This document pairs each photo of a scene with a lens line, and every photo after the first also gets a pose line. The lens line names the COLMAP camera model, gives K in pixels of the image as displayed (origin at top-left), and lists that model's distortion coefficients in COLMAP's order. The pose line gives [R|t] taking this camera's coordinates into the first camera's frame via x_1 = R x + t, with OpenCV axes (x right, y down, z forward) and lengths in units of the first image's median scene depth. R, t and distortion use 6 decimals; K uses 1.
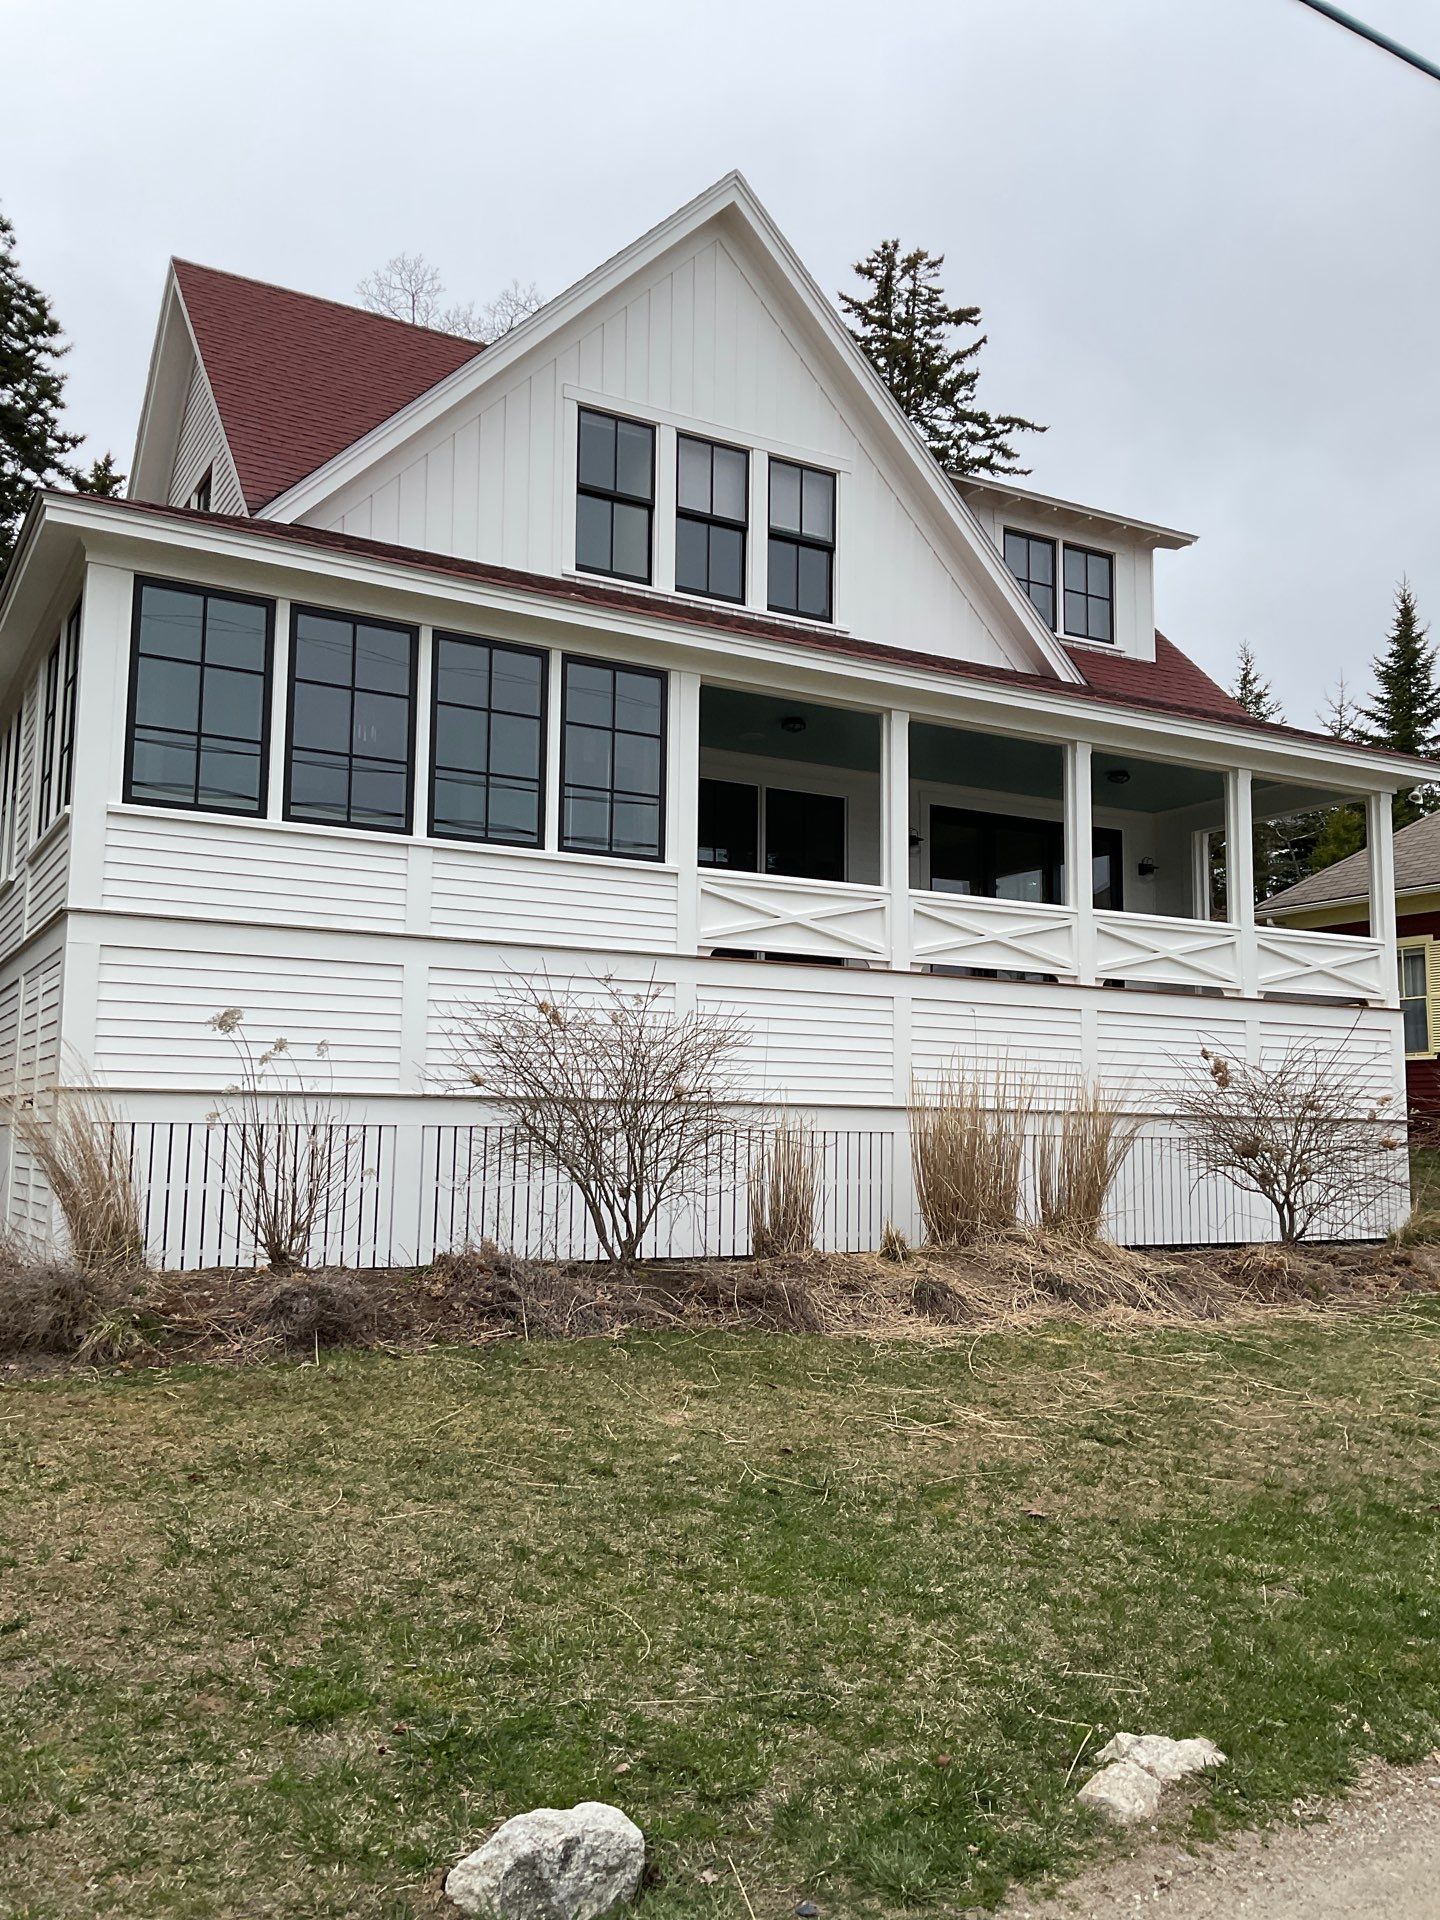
lens RADIAL K [[1587.2, 0, 720.0], [0, 1587.2, 960.0], [0, 0, 1]] dist [0.125256, -0.191151]
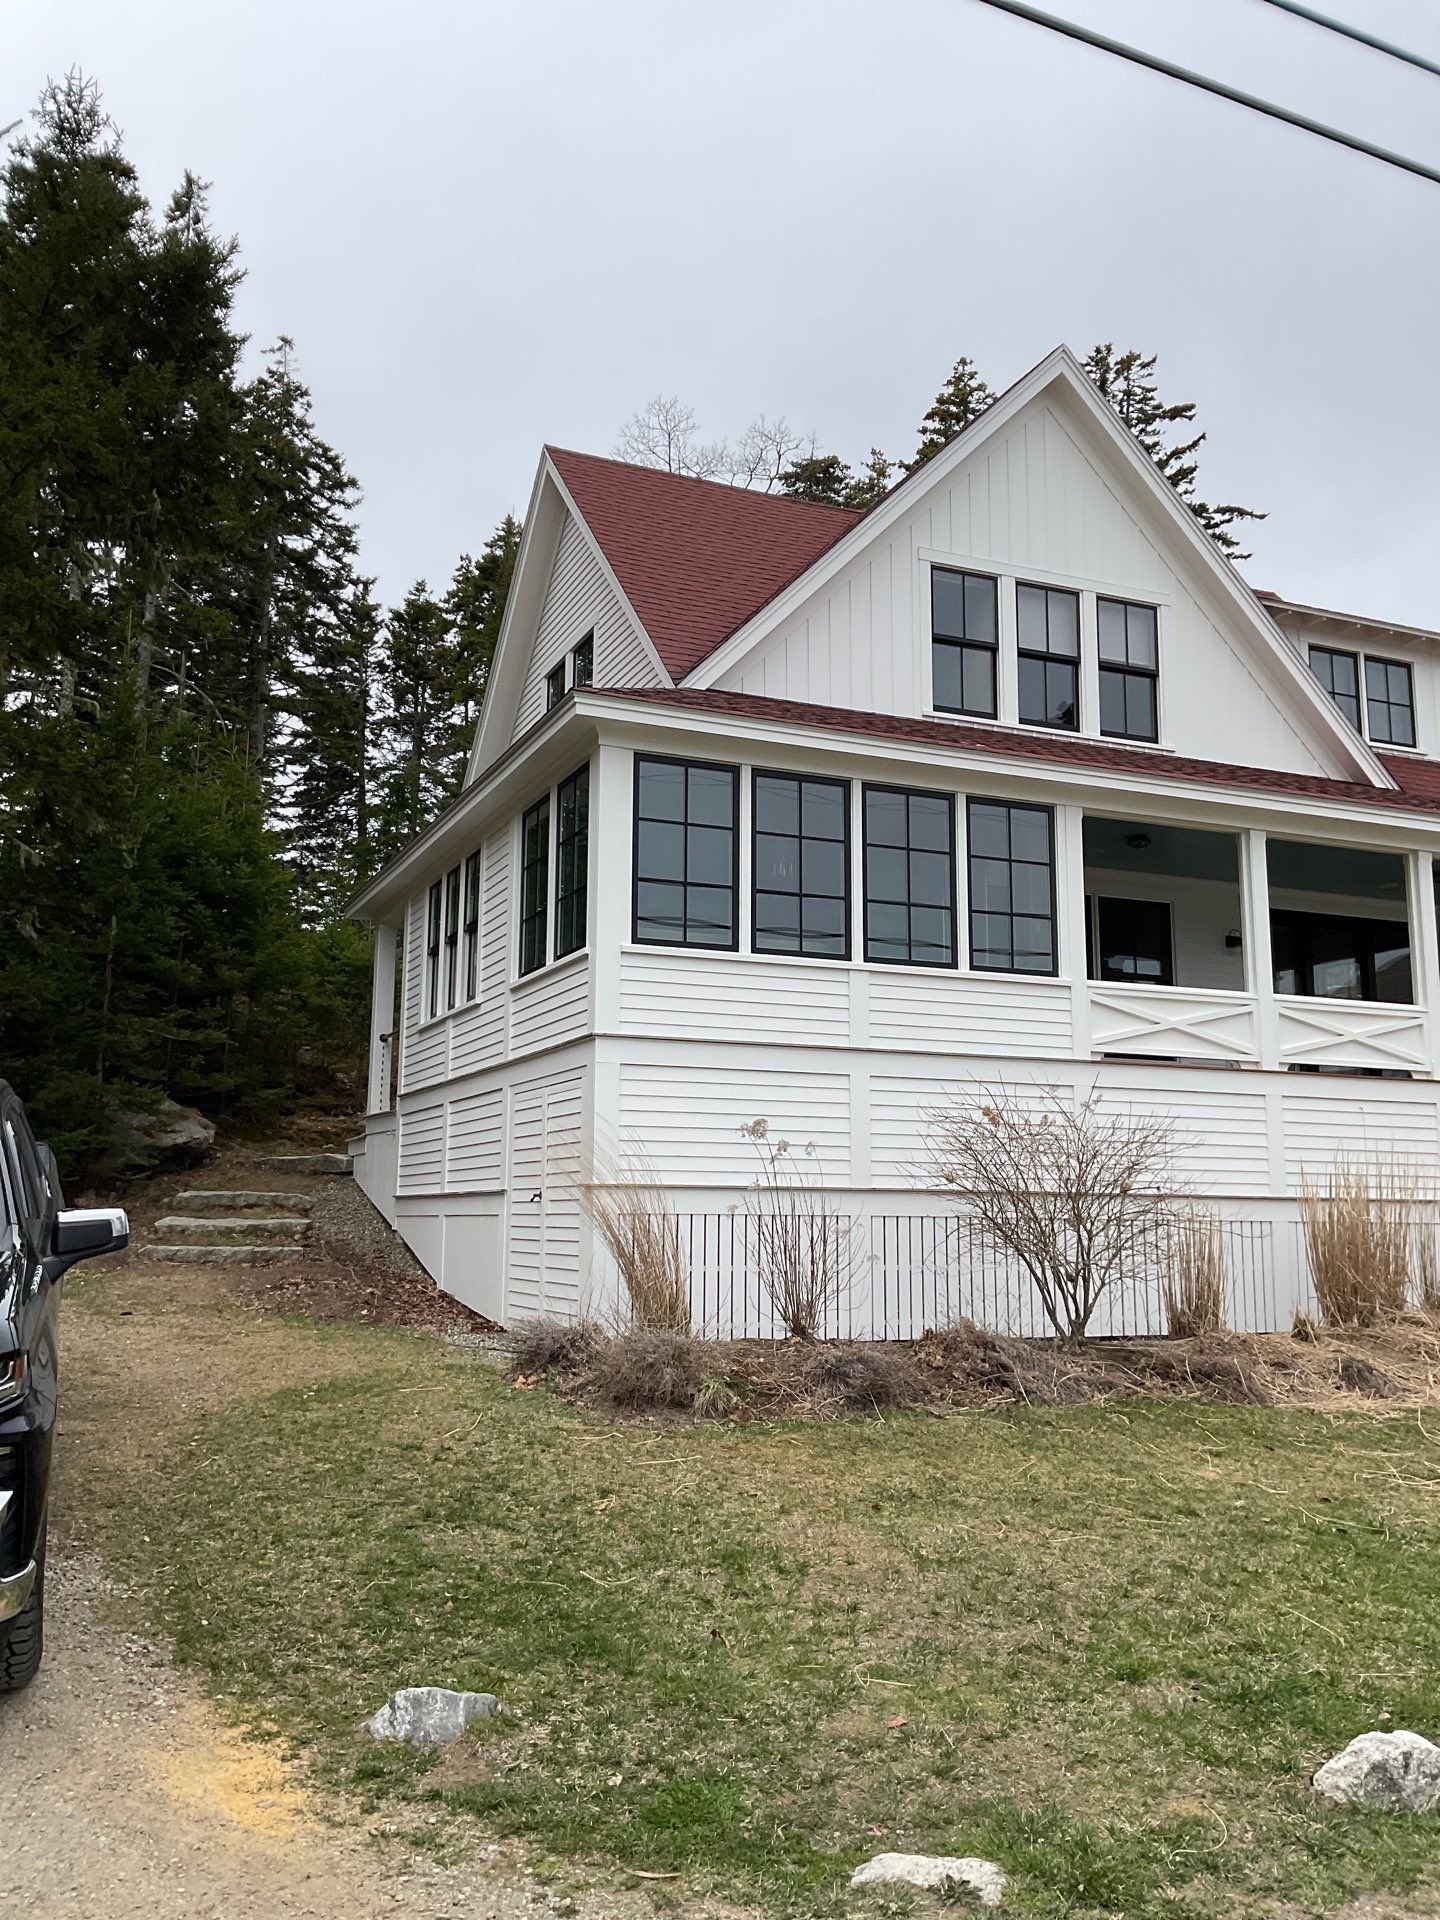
lens RADIAL K [[1600.3, 0, 720.0], [0, 1600.3, 960.0], [0, 0, 1]] dist [0.109217, -0.146268]
pose [[0.994738, -0.022273, -0.100005, -0.142563], [0.017428, 0.998644, -0.049057, -0.019931], [0.100962, 0.047056, 0.993777, -0.129517]]
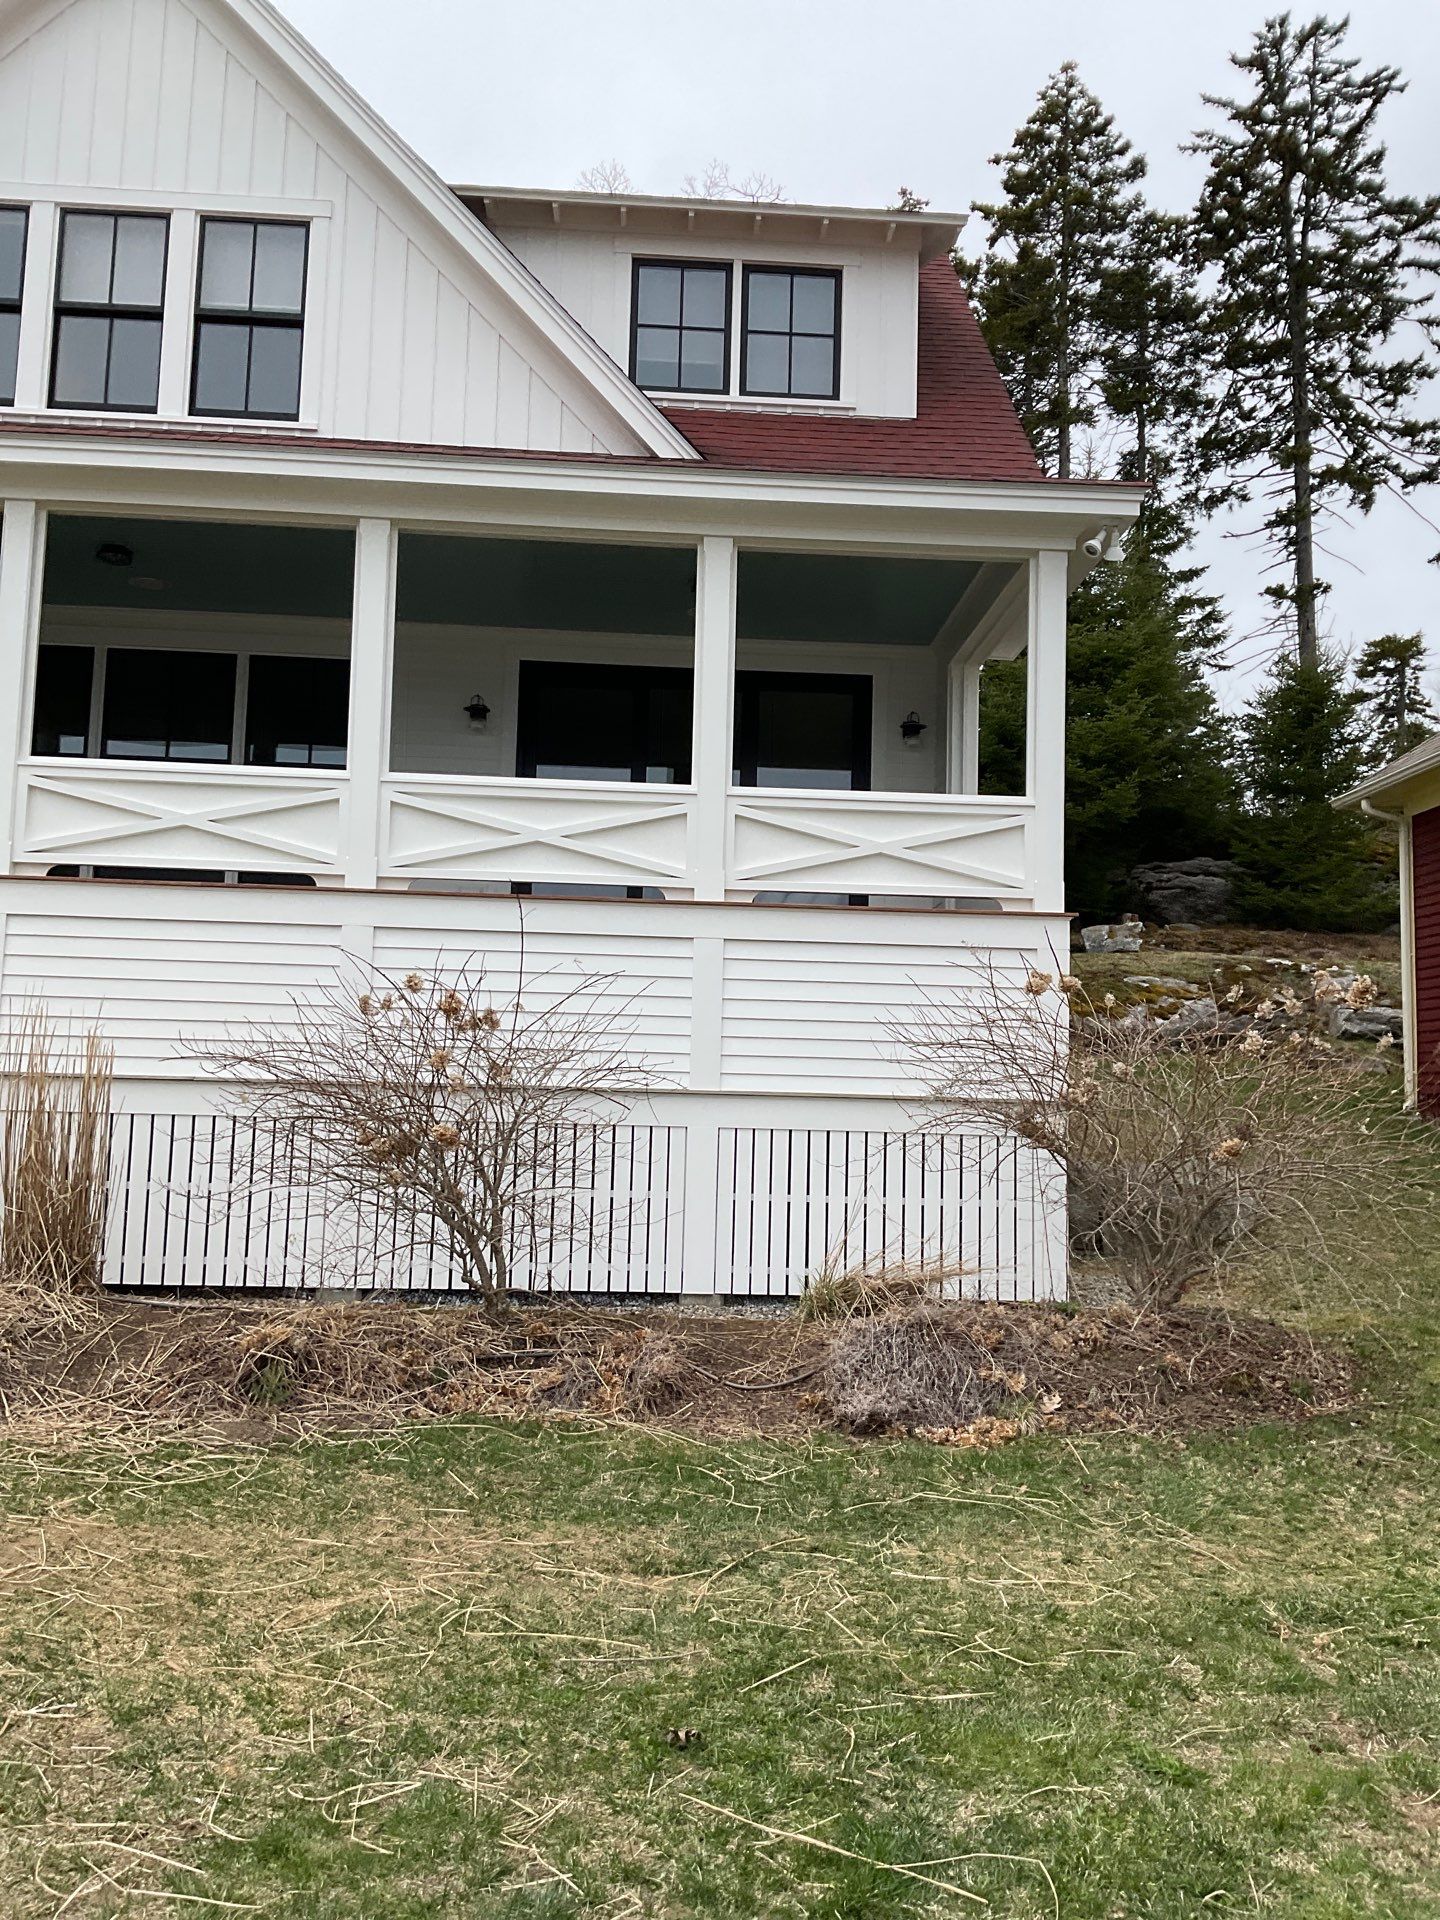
lens RADIAL K [[1602.6, 0, 720.0], [0, 1602.6, 960.0], [0, 0, 1]] dist [0.023940, -0.035984]
pose [[0.890687, -0.026233, -0.453859, 0.691832], [0.029489, 0.999565, 0.000096, 0.052361], [0.453659, -0.013469, 0.891073, 0.508736]]
